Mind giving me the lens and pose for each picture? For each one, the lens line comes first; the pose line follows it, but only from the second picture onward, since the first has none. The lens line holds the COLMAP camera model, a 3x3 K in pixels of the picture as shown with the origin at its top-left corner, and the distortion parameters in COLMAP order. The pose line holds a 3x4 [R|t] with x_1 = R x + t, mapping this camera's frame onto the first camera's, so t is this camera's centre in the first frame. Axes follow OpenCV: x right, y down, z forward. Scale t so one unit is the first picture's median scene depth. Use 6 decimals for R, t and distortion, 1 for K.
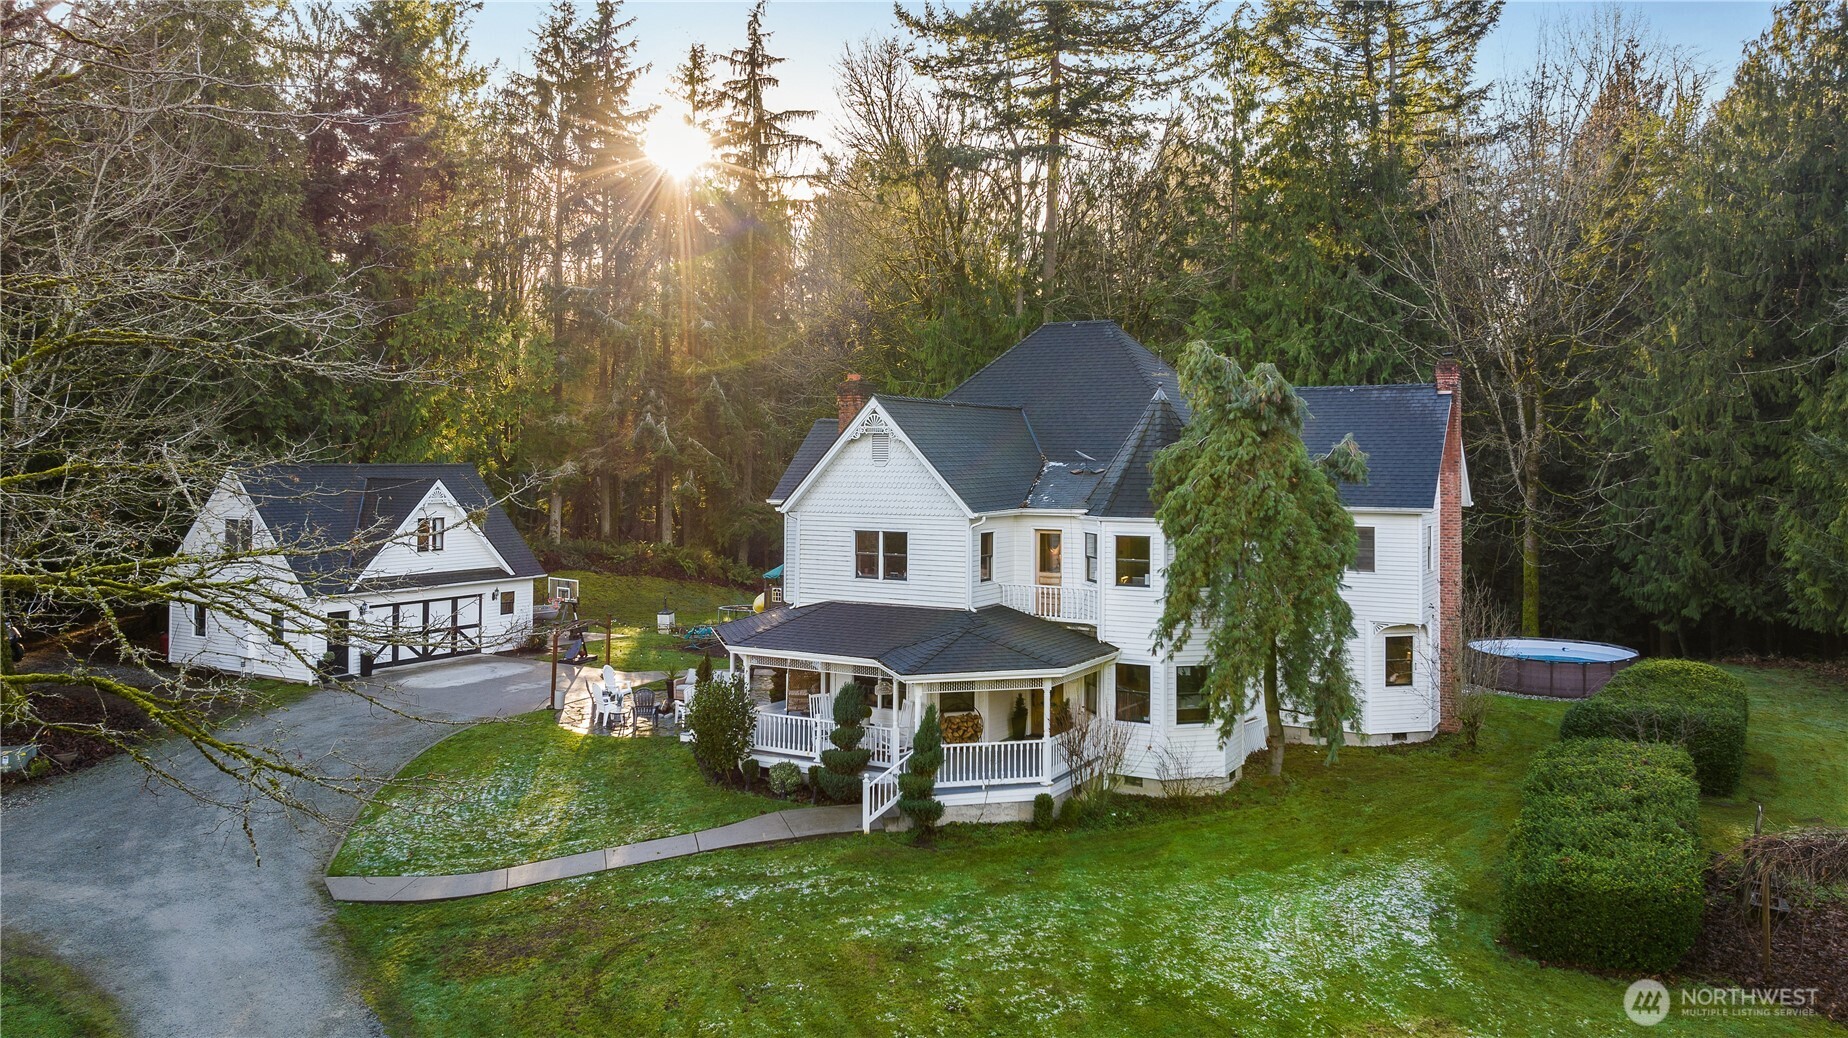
lens RADIAL K [[1317.8, 0, 991.8], [0, 1317.8, 419.1], [0, 0, 1]] dist [-0.007601, -0.001262]
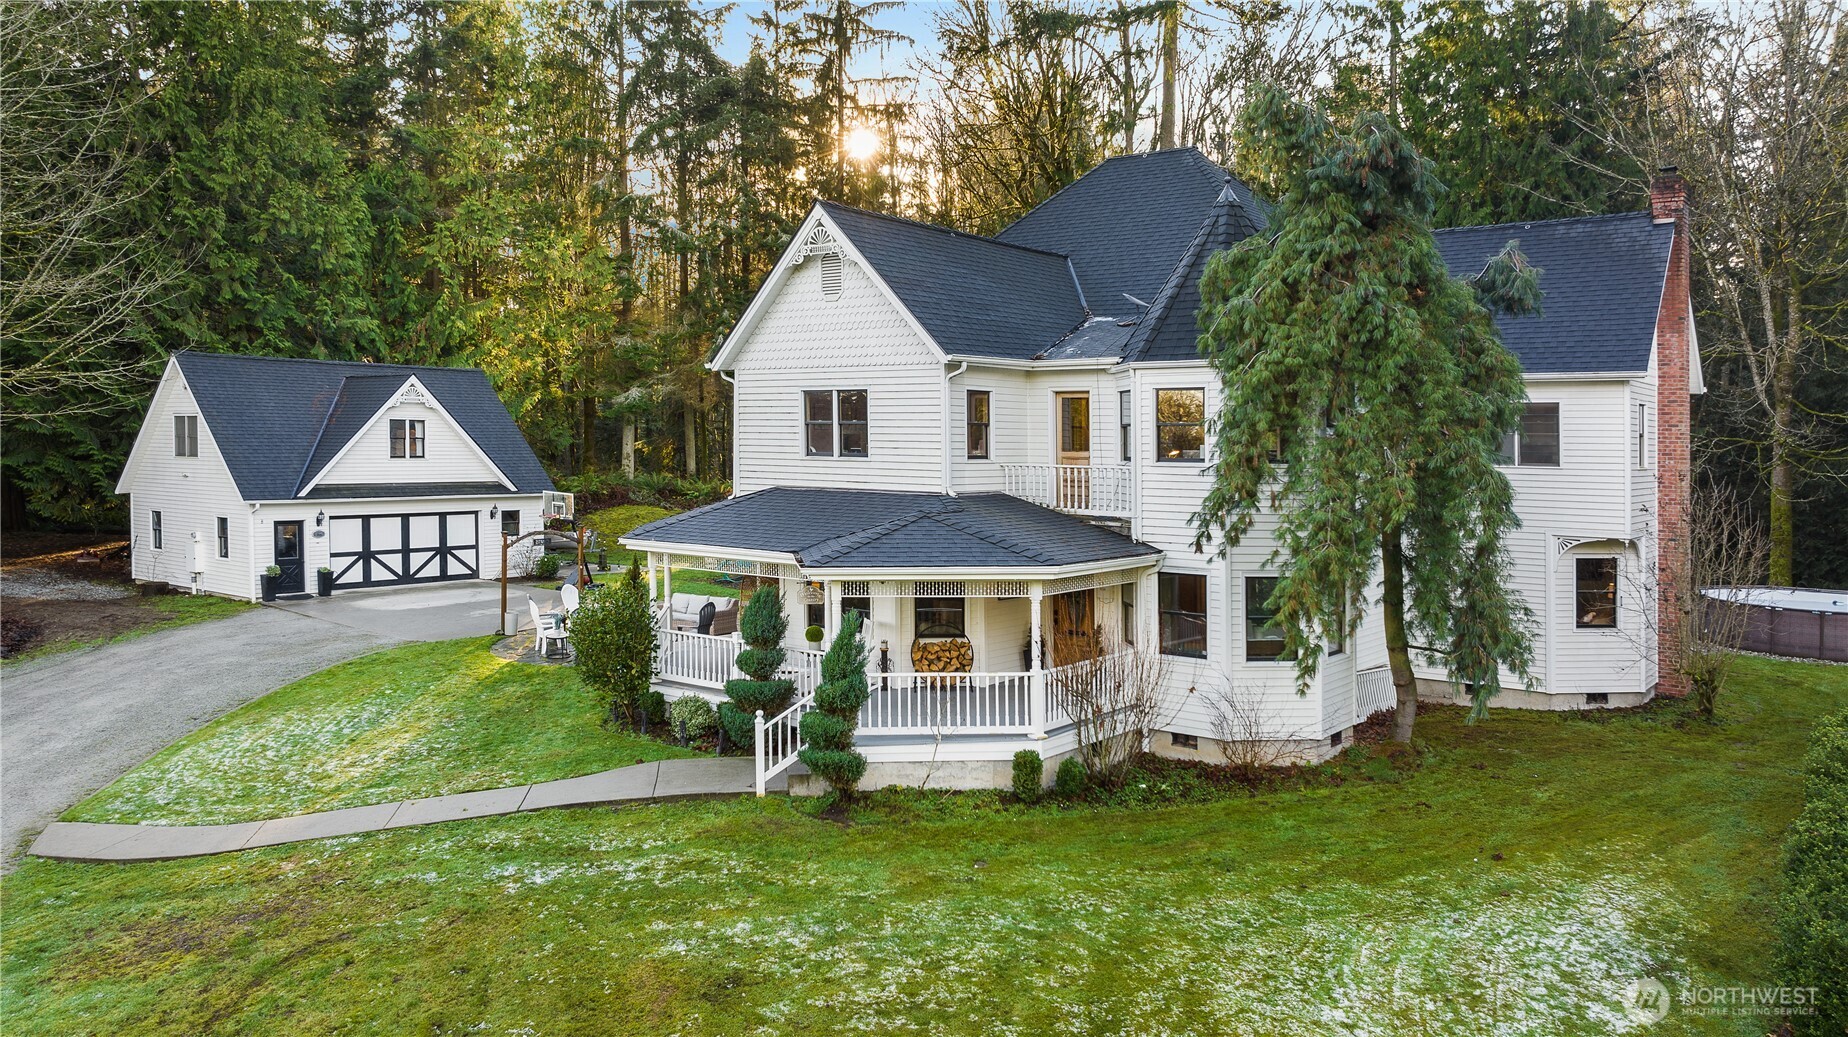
lens RADIAL K [[1333.0, 0, 917.7], [0, 1333.0, 413.4], [0, 0, 1]] dist [-0.018470, 0.002700]
pose [[0.983544, -0.007443, -0.180515, 0.105750], [0.010480, 0.999819, 0.015879, 0.096627], [0.180365, -0.017509, 0.983444, 0.309698]]
